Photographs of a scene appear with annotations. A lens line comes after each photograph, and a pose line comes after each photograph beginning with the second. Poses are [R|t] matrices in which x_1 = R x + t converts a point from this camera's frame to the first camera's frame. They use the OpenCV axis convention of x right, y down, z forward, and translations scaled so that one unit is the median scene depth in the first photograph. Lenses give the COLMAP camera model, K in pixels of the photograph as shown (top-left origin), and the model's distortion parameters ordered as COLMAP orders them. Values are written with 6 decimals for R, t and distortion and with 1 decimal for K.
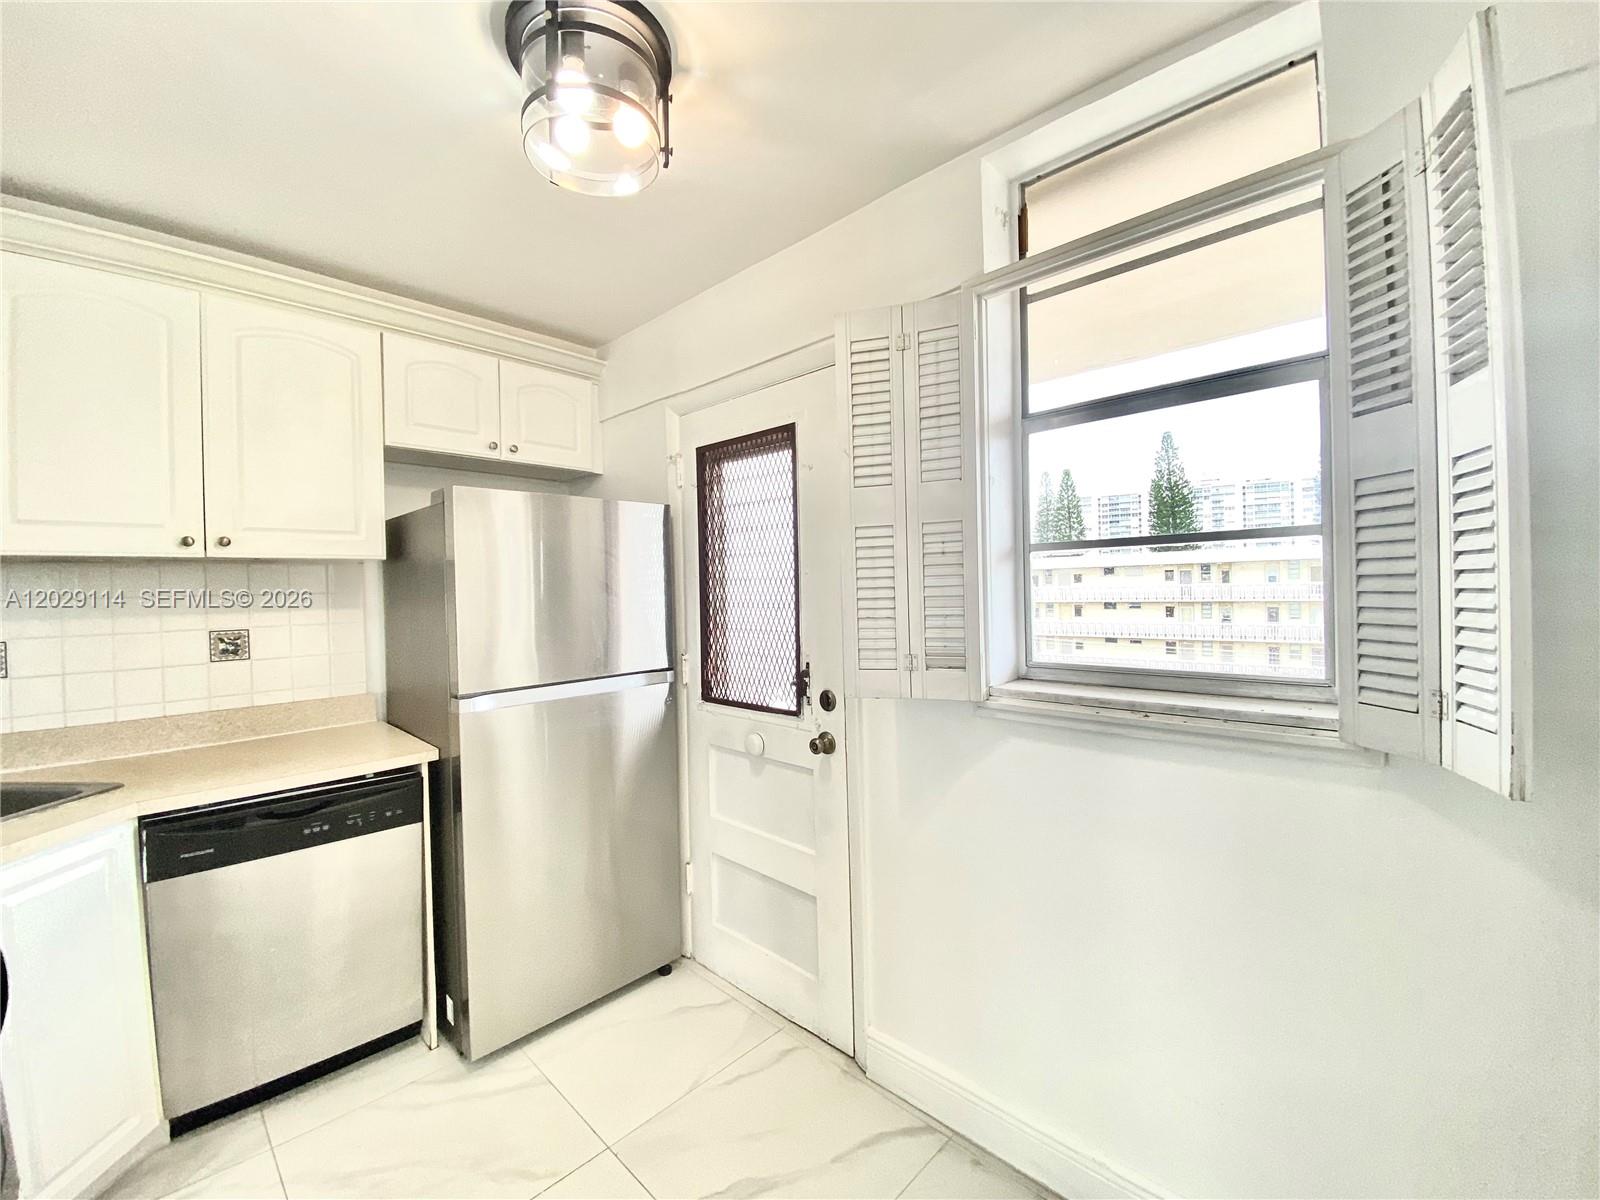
lens RADIAL K [[655.2, 0, 795.7], [0, 655.2, 591.9], [0, 0, 1]] dist [0.039702, -0.031182]
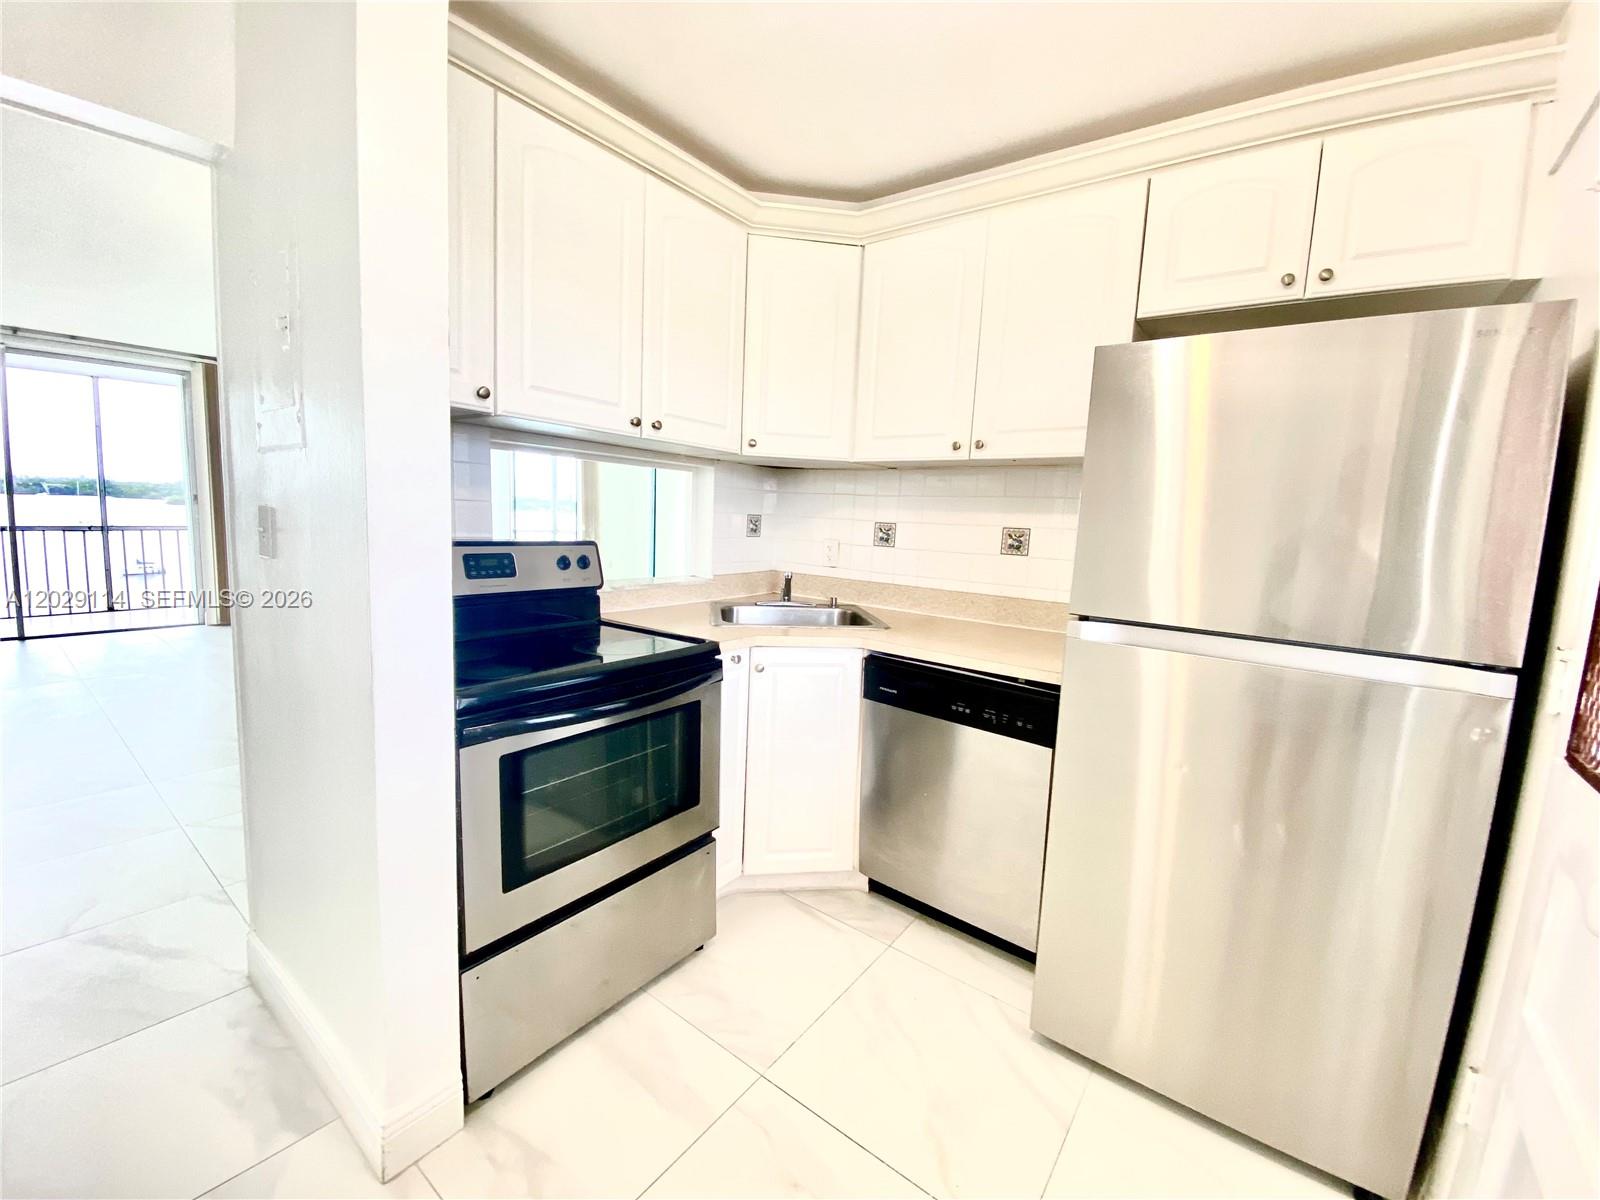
lens RADIAL K [[655.2, 0, 795.7], [0, 655.2, 591.9], [0, 0, 1]] dist [0.039702, -0.031182]
pose [[0.103419, 0.145261, -0.983973, 0.255761], [-0.055352, 0.988585, 0.140124, 0.032688], [0.993096, 0.039974, 0.110279, 0.569666]]
